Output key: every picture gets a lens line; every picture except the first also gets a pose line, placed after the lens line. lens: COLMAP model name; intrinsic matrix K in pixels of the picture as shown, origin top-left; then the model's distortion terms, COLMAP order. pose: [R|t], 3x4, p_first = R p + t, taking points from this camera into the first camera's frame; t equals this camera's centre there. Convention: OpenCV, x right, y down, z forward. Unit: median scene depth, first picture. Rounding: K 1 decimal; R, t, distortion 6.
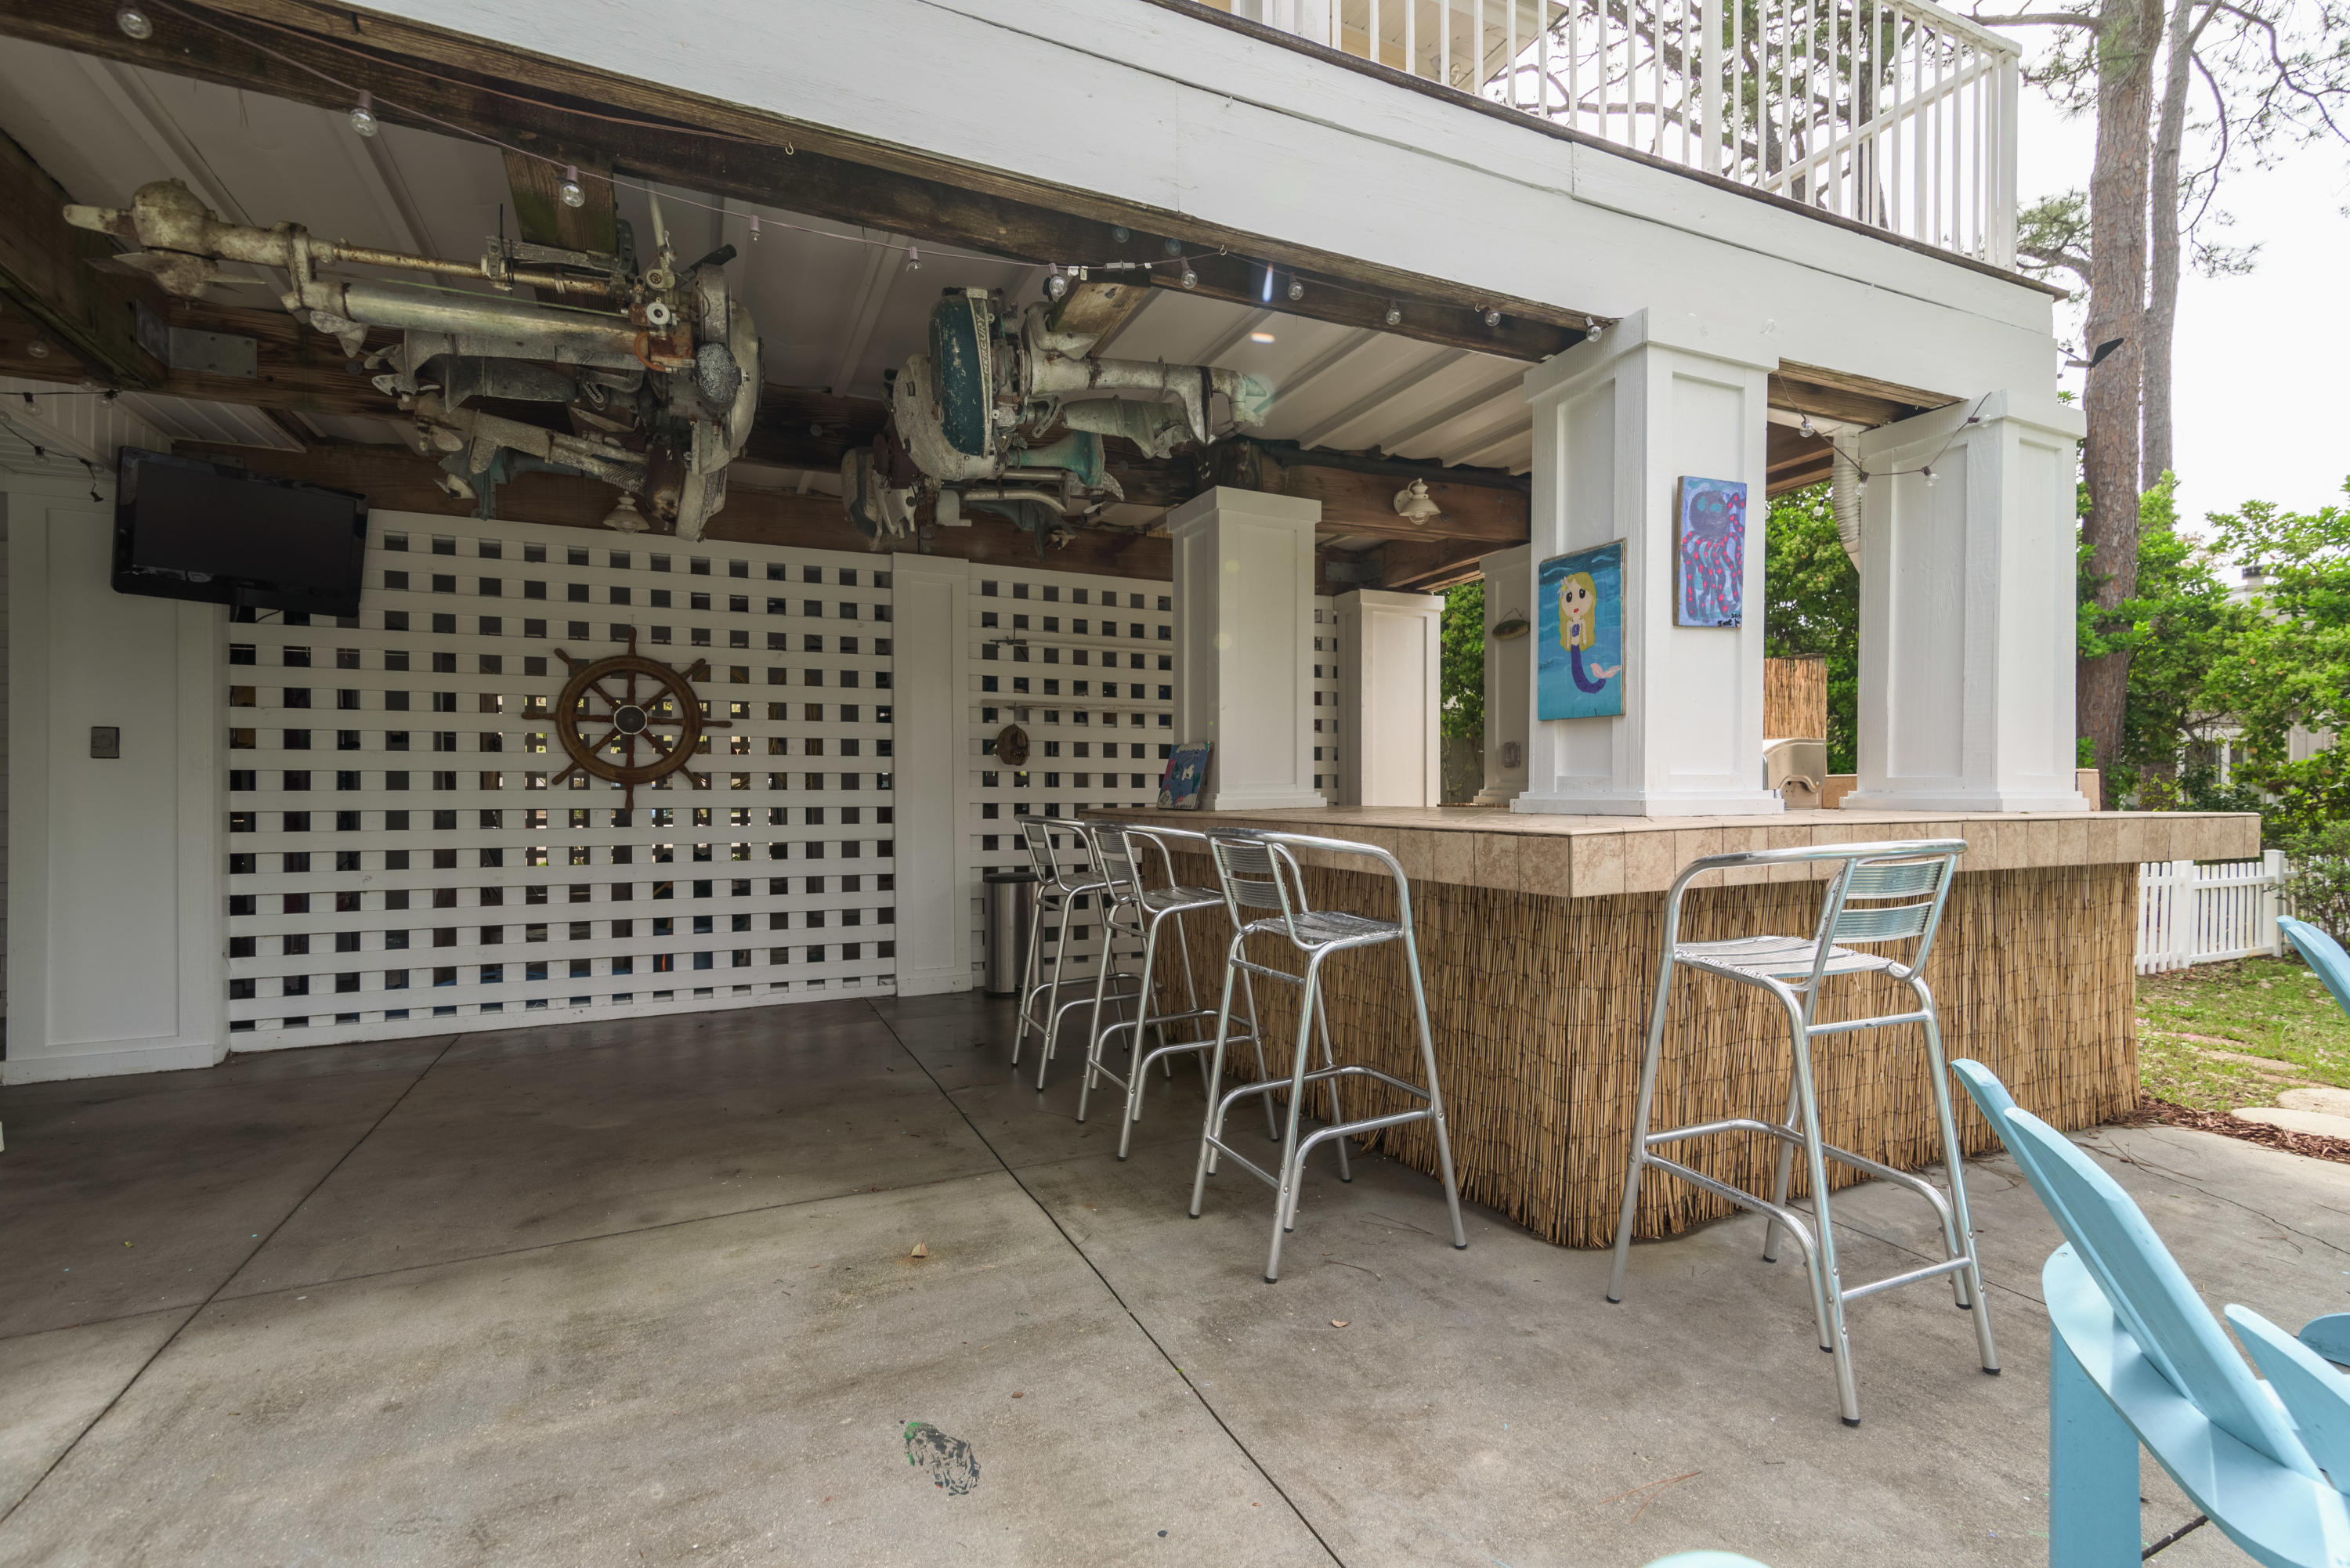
lens RADIAL K [[1080.4, 0, 1185.8], [0, 1080.4, 786.5], [0, 0, 1]] dist [0.008625, -0.000677]
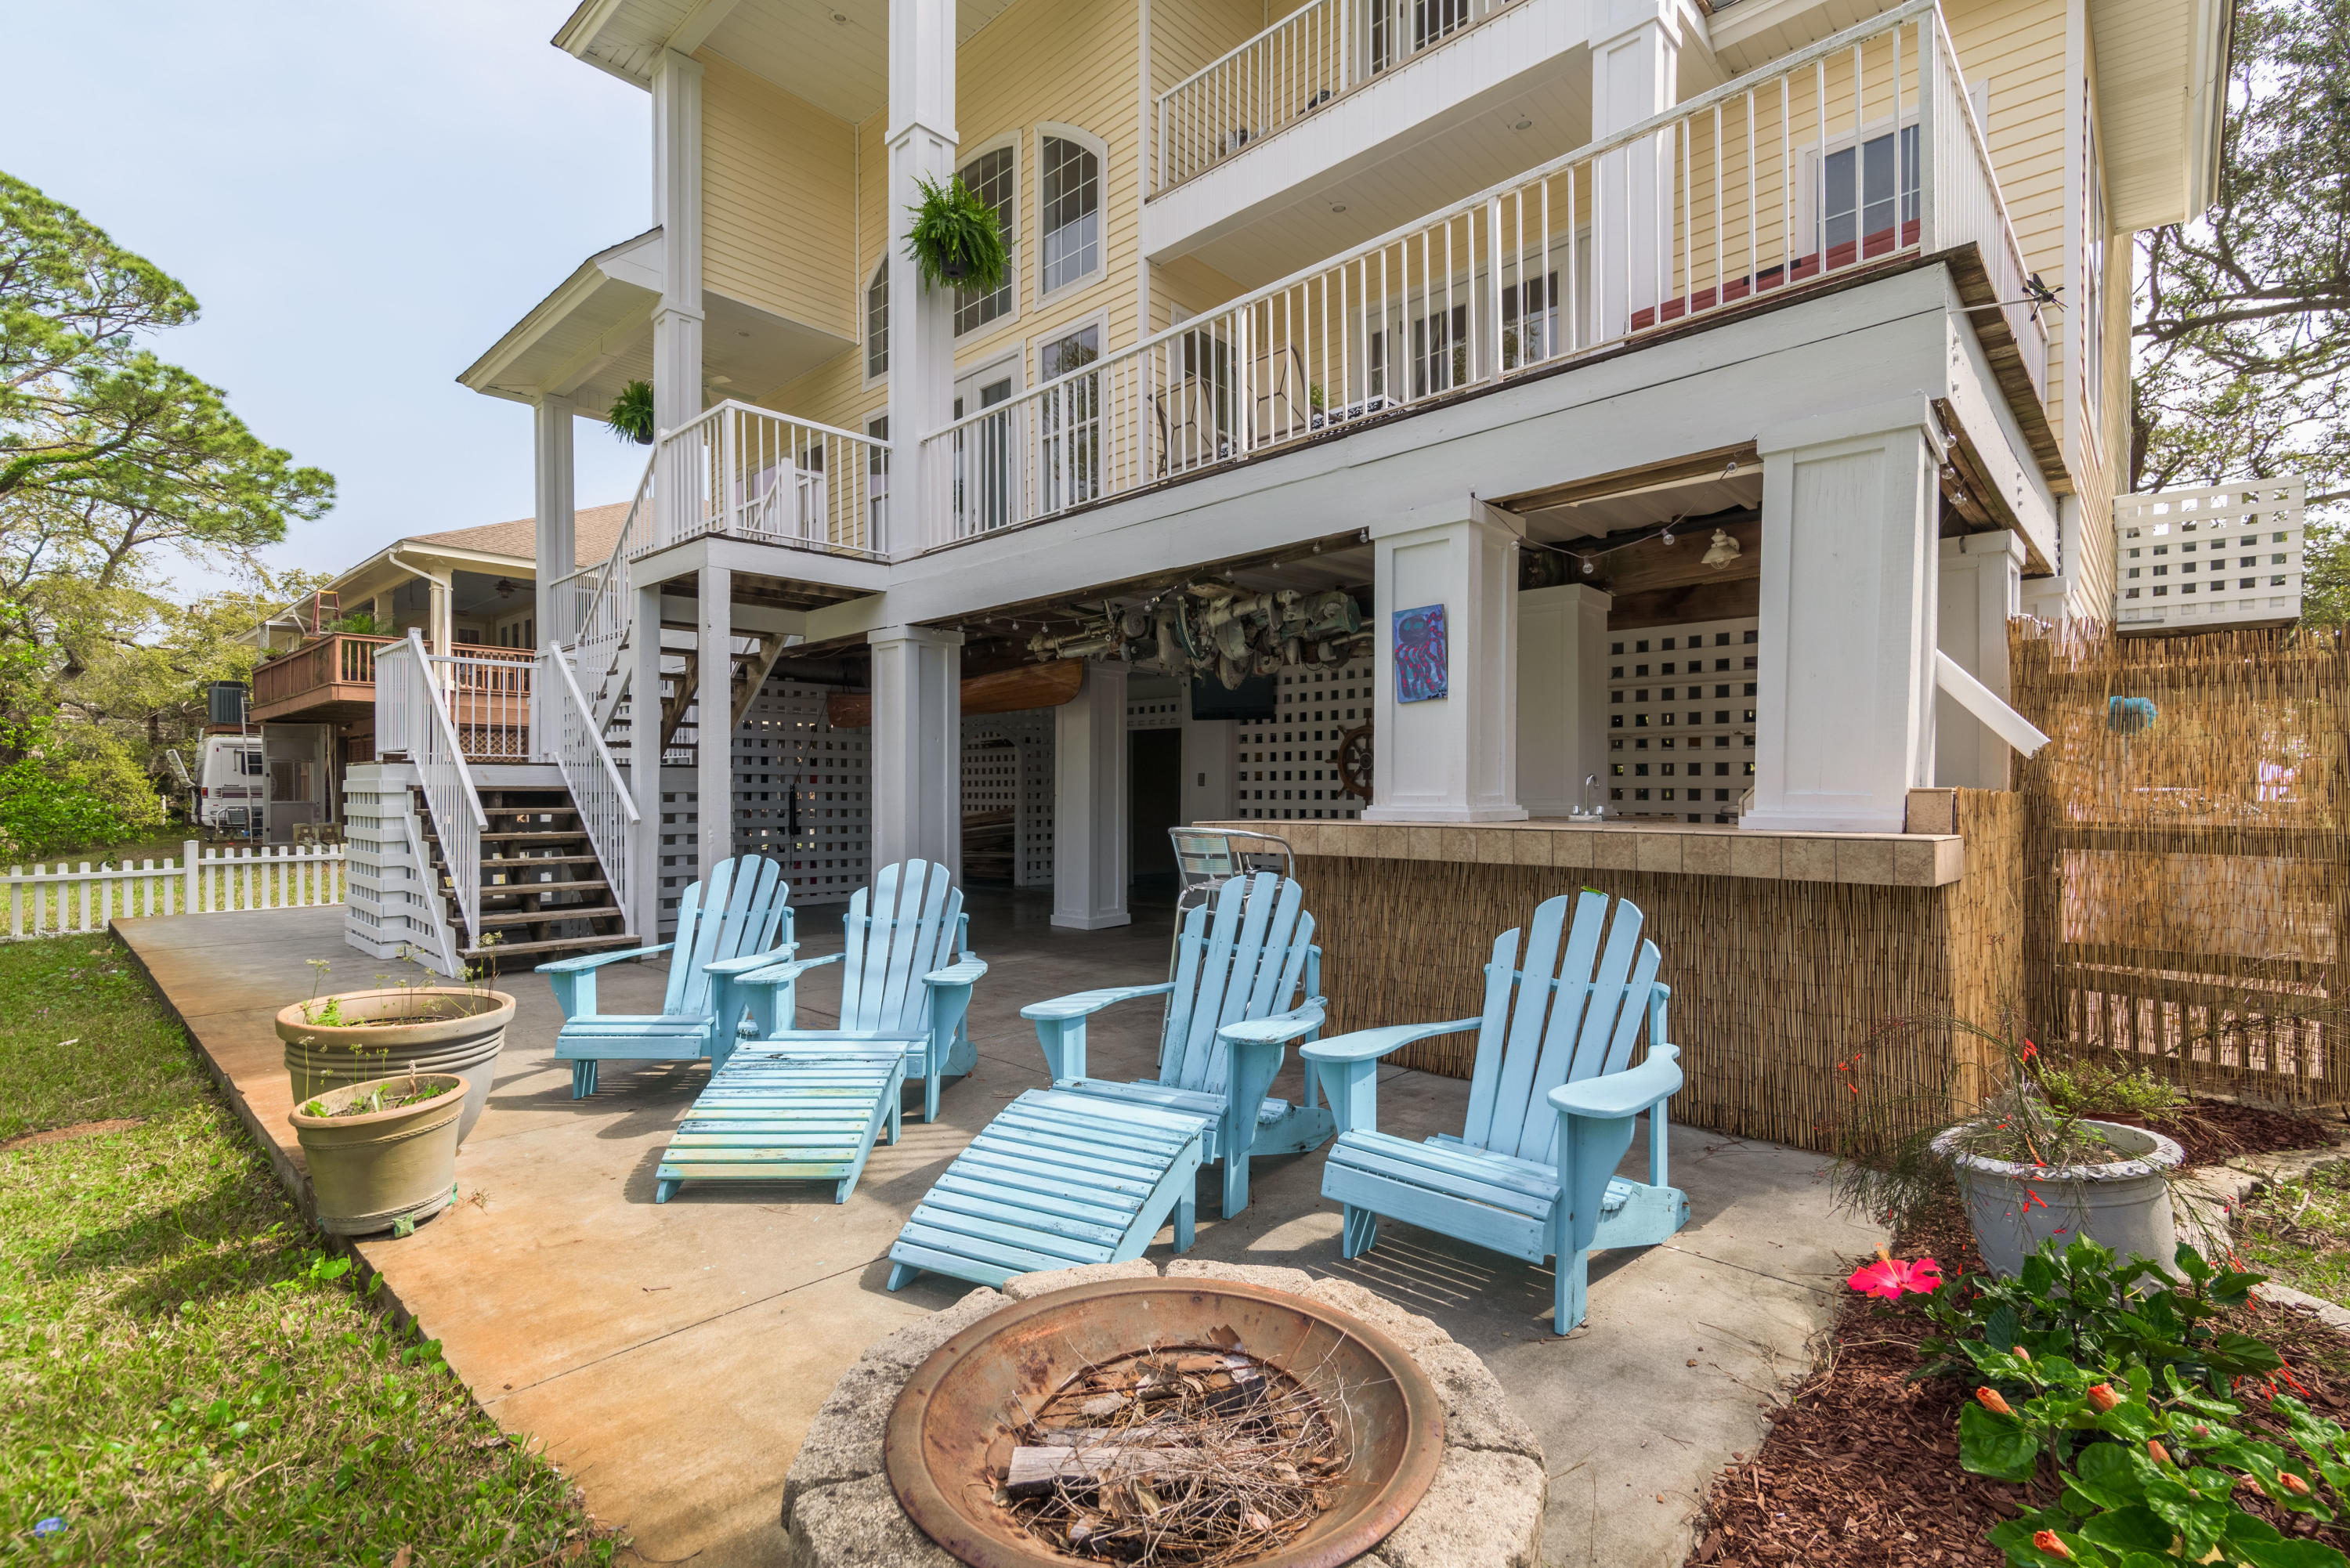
lens RADIAL K [[1080.4, 0, 1180.4], [0, 1080.4, 791.2], [0, 0, 1]] dist [0.008625, -0.000677]
pose [[0.358794, -0.002245, -0.933414, 1.164653], [-0.000109, 0.999997, -0.002446, -0.008207], [0.933417, 0.000979, 0.358792, 0.072921]]
